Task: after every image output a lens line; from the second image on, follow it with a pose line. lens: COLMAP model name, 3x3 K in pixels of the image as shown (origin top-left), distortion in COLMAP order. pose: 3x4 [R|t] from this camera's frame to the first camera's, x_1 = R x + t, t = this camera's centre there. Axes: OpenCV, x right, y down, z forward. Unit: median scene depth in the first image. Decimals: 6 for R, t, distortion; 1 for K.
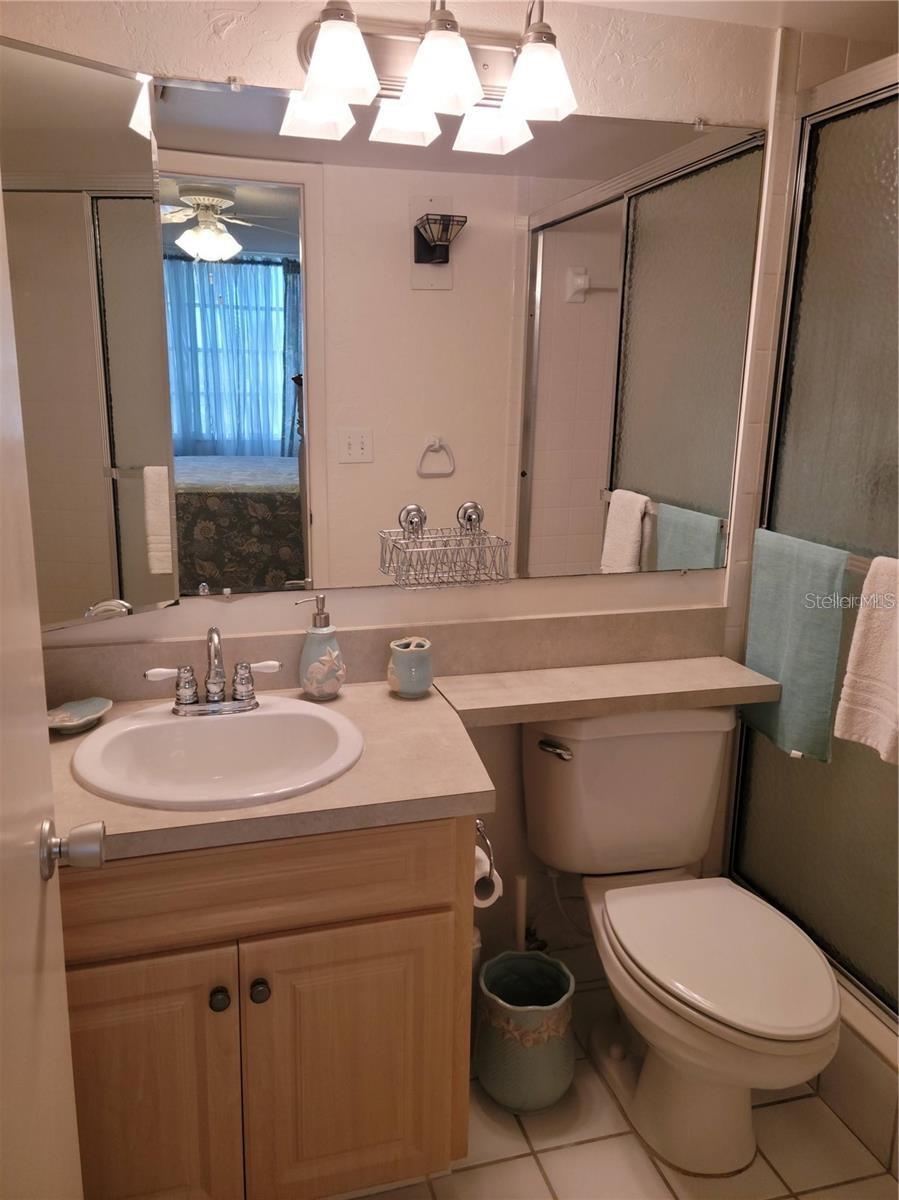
lens RADIAL K [[949.3, 0, 448.2], [0, 949.3, 609.6], [0, 0, 1]] dist [0.093746, -0.102967]
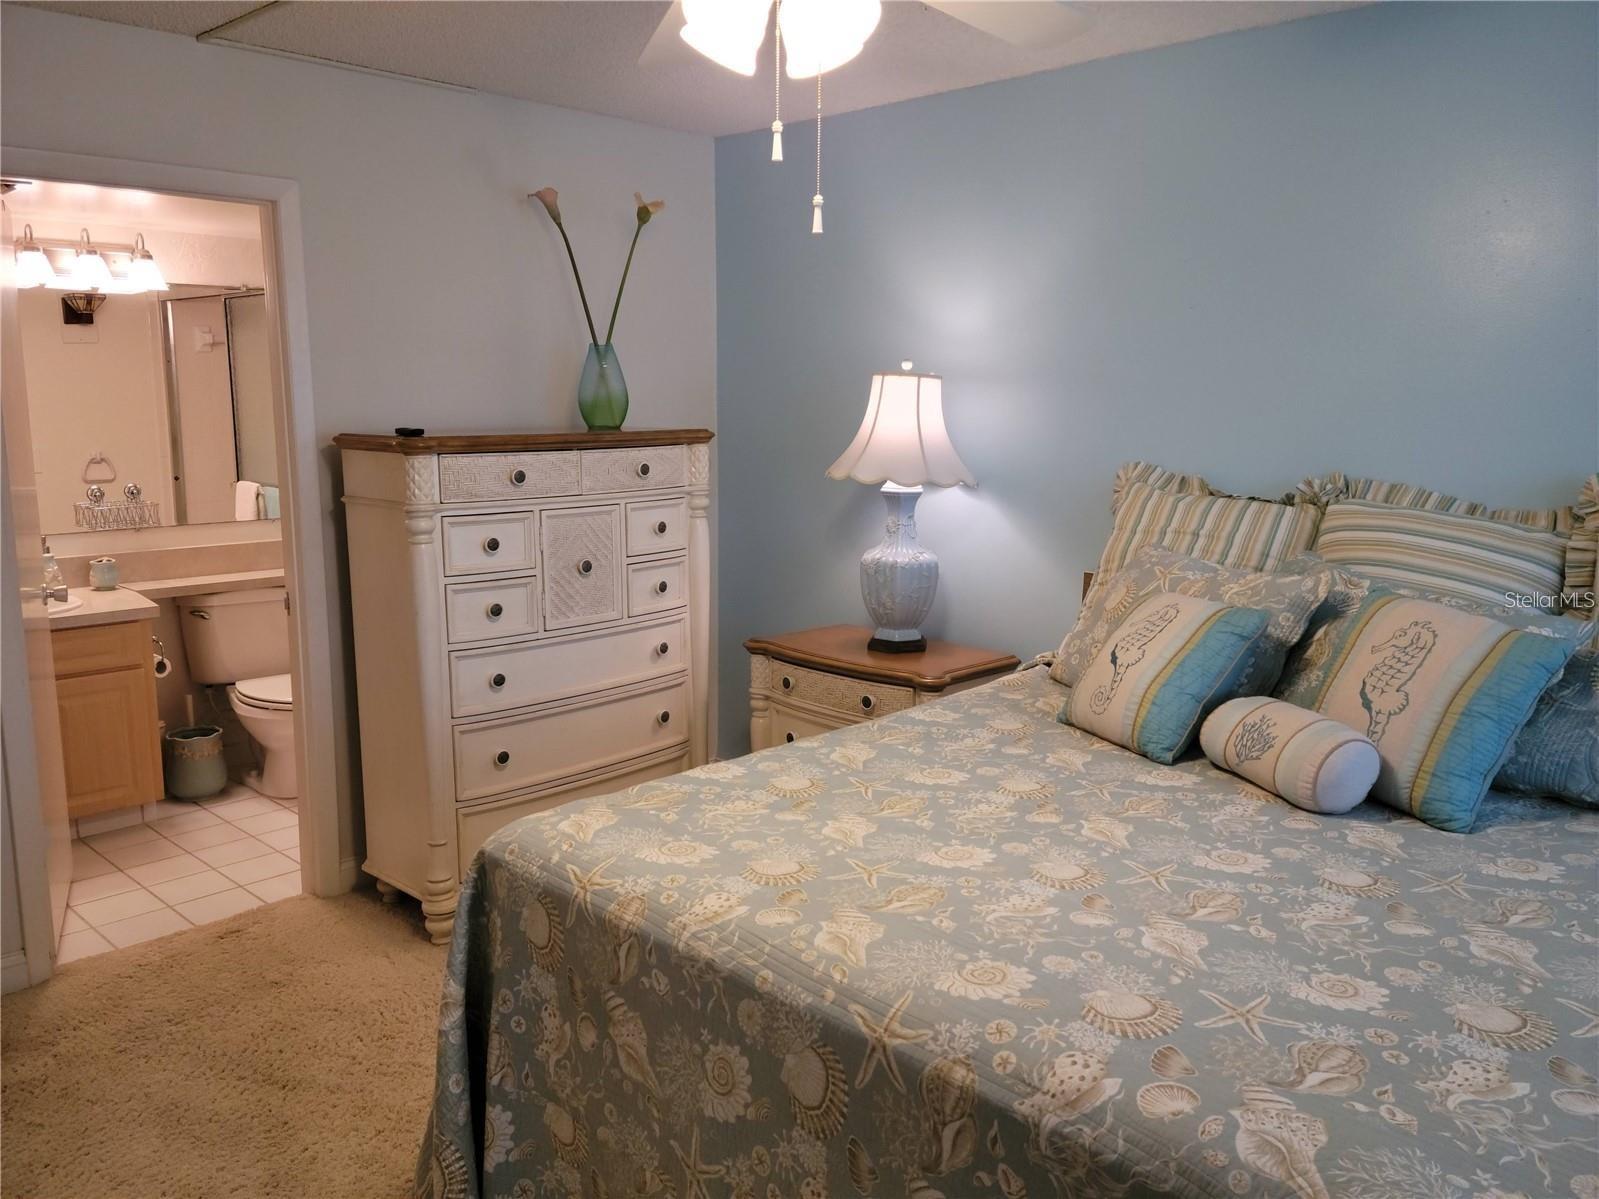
lens RADIAL K [[1265.0, 0, 801.5], [0, 1265.0, 612.0], [0, 0, 1]] dist [0.093746, -0.102967]
pose [[0.874799, -0.094813, 0.475118, -0.049528], [0.120957, 0.992351, -0.024680, 0.345420], [-0.469144, 0.079059, 0.879576, -1.738847]]
